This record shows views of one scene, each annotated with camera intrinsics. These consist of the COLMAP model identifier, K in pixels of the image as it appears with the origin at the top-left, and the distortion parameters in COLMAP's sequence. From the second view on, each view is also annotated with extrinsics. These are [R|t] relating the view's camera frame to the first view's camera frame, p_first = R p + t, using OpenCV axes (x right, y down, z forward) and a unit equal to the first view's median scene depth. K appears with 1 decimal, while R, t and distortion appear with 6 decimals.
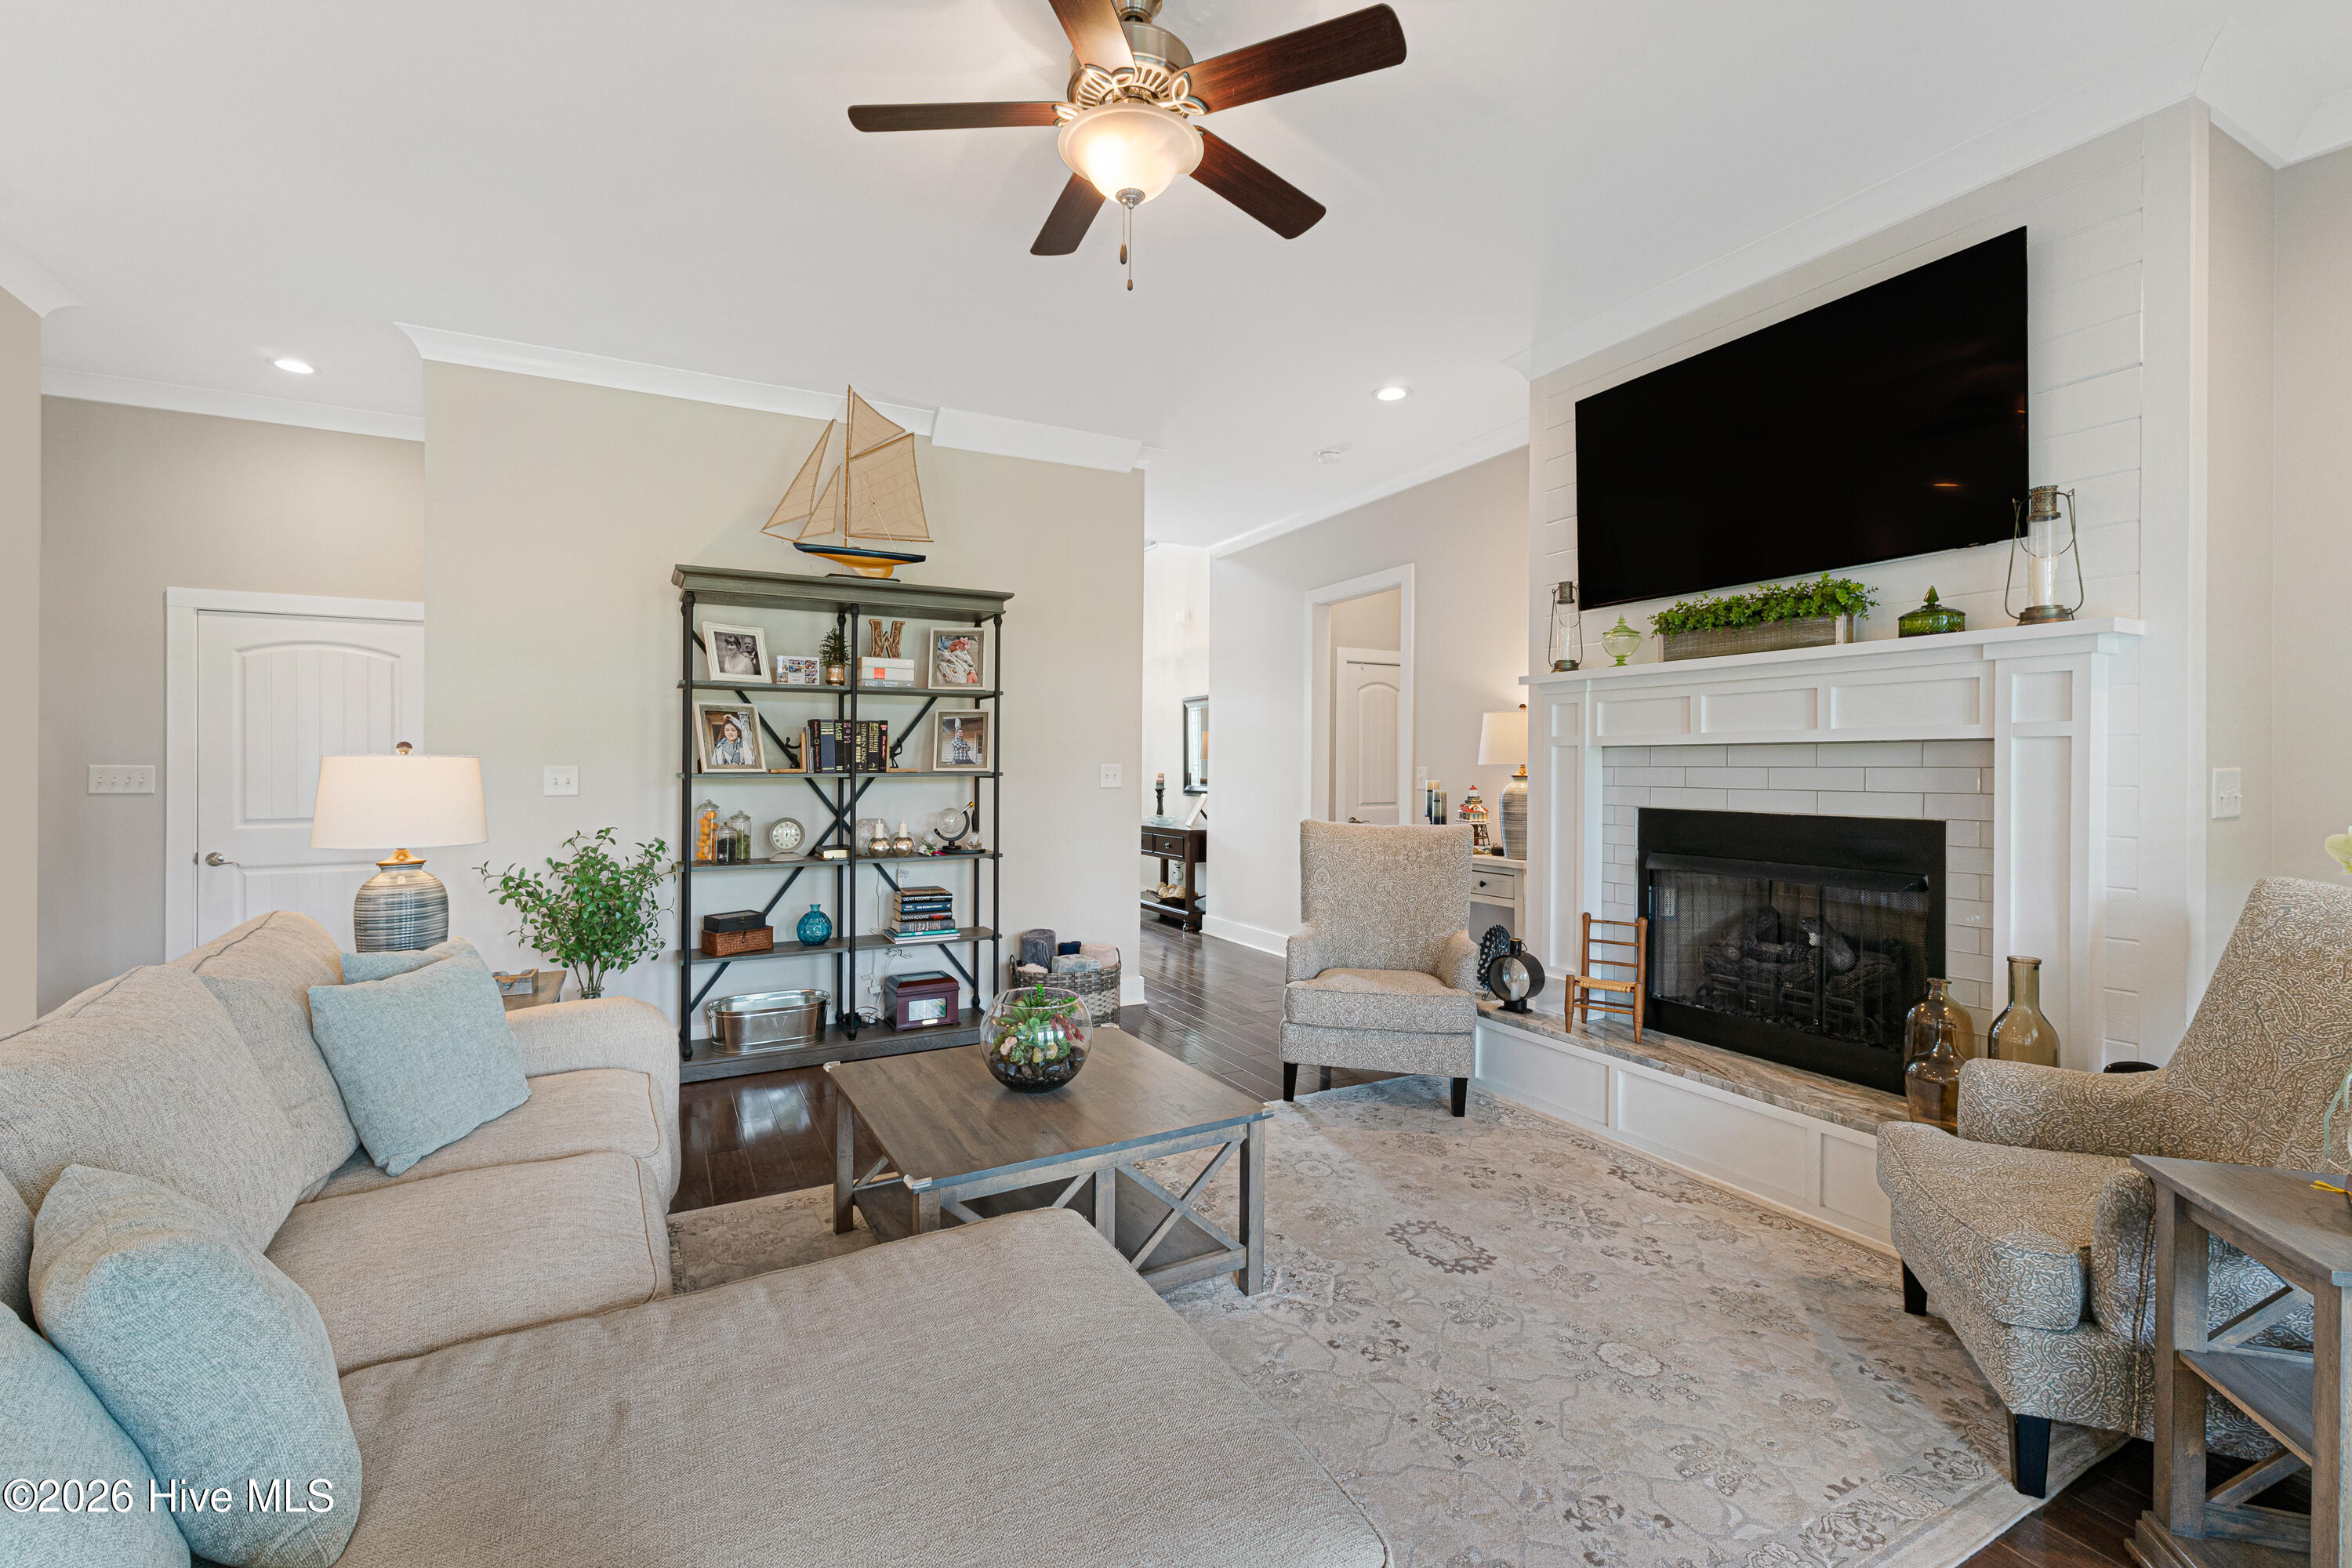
lens RADIAL K [[997.3, 0, 1174.8], [0, 997.3, 762.2], [0, 0, 1]] dist [0.002053, 0.000324]
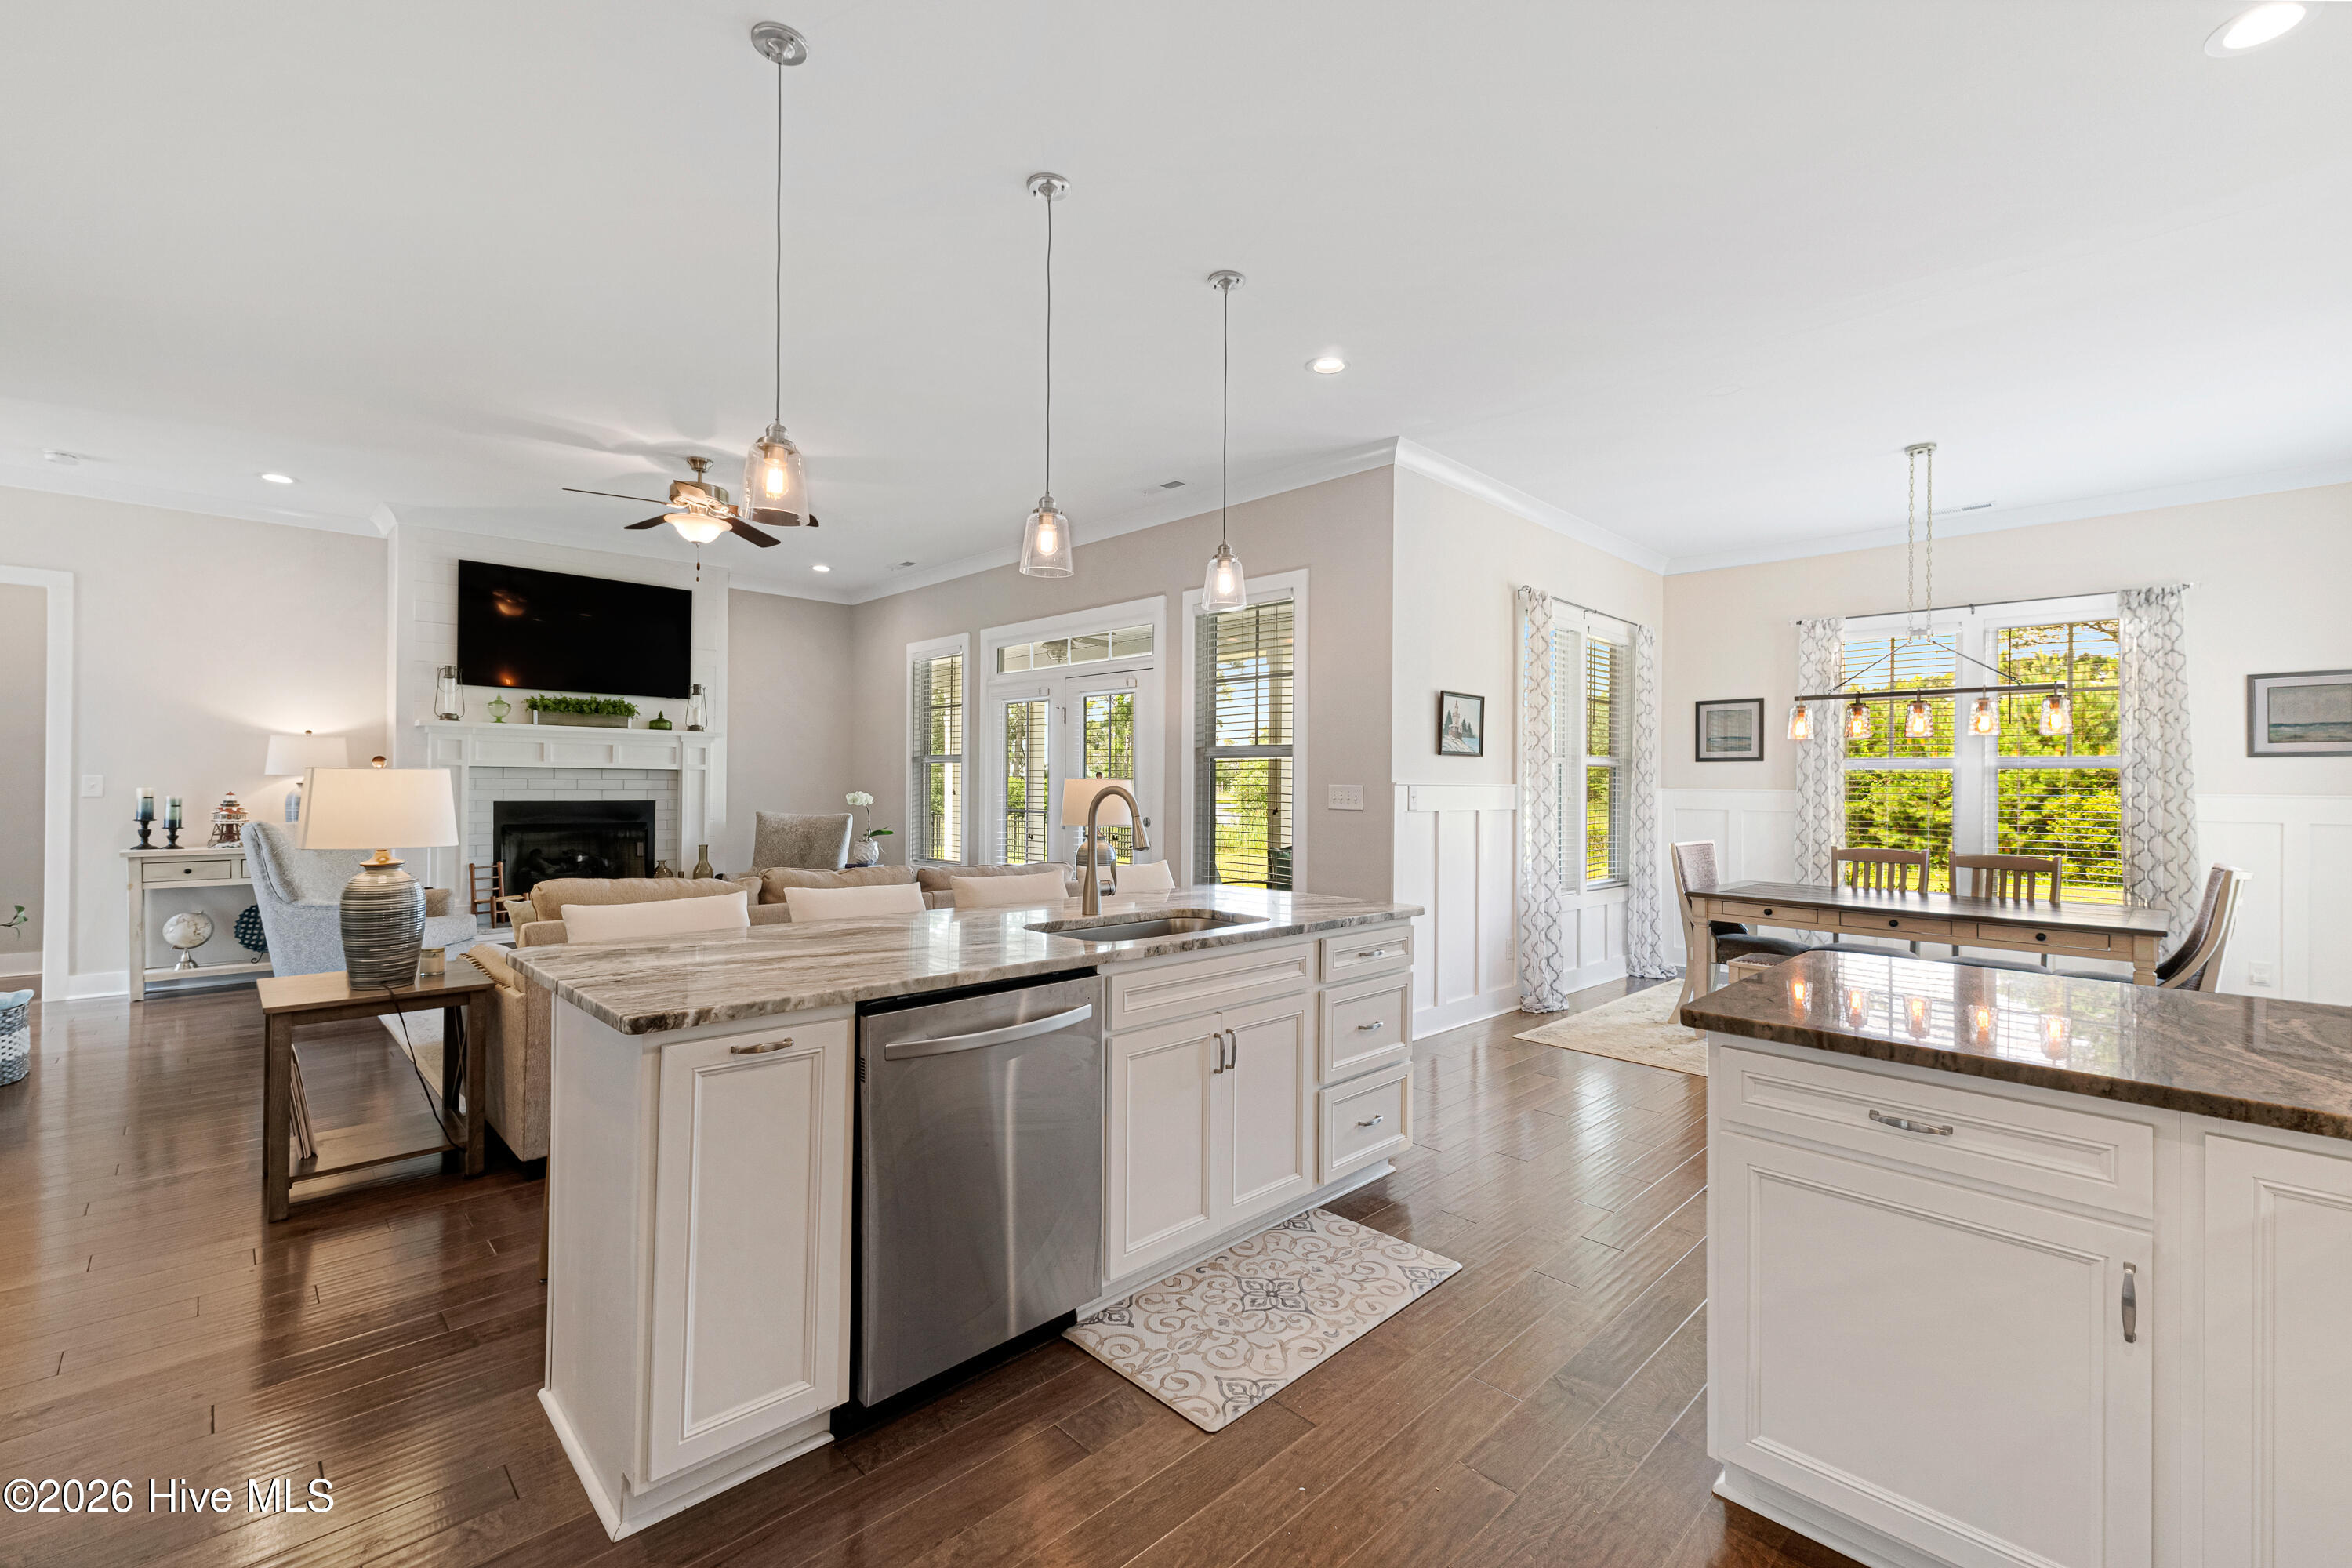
lens RADIAL K [[997.3, 0, 1185.9], [0, 997.3, 783.1], [0, 0, 1]] dist [0.002053, 0.000324]
pose [[-0.287556, -0.001689, 0.957762, -1.370252], [-0.013436, 0.999907, -0.002270, 0.000274], [-0.957669, -0.013521, -0.287552, 0.277935]]
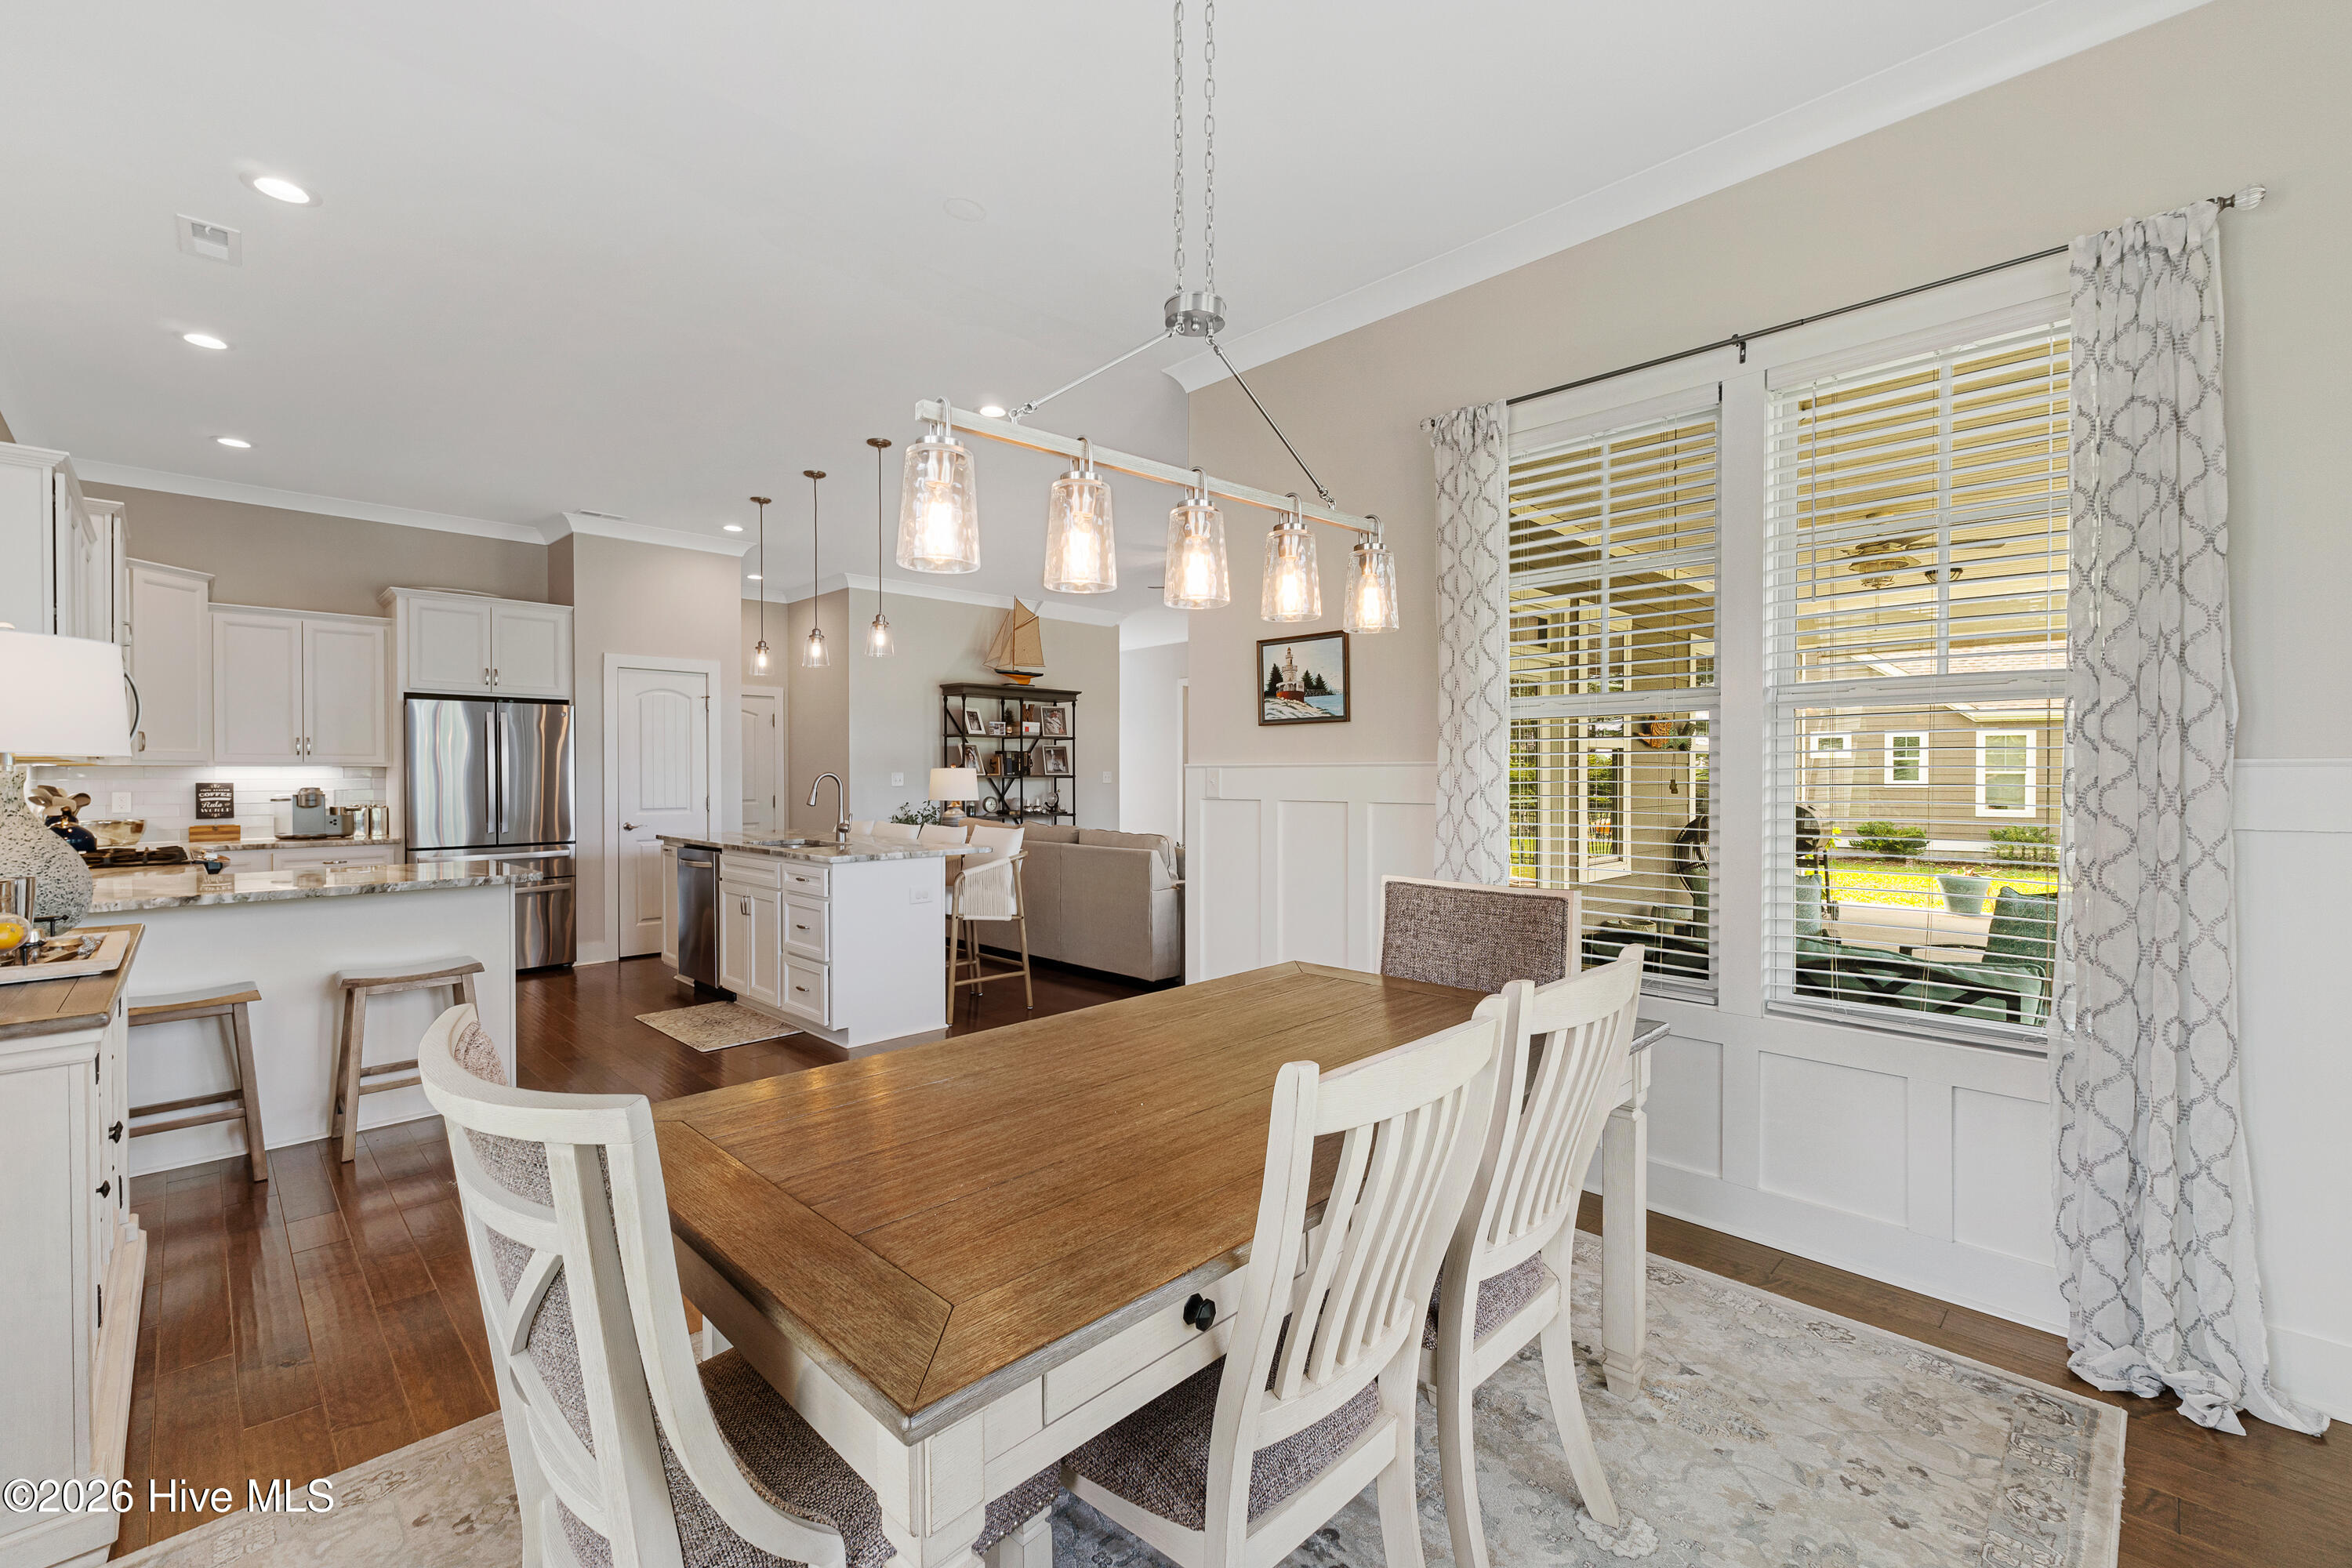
lens RADIAL K [[997.3, 0, 1171.9], [0, 997.3, 780.8], [0, 0, 1]] dist [0.002053, 0.000324]
pose [[0.955769, -0.003705, 0.294096, -0.654426], [0.000440, 0.999938, 0.011168, -0.001672], [-0.294119, -0.010544, 0.955711, -1.186729]]
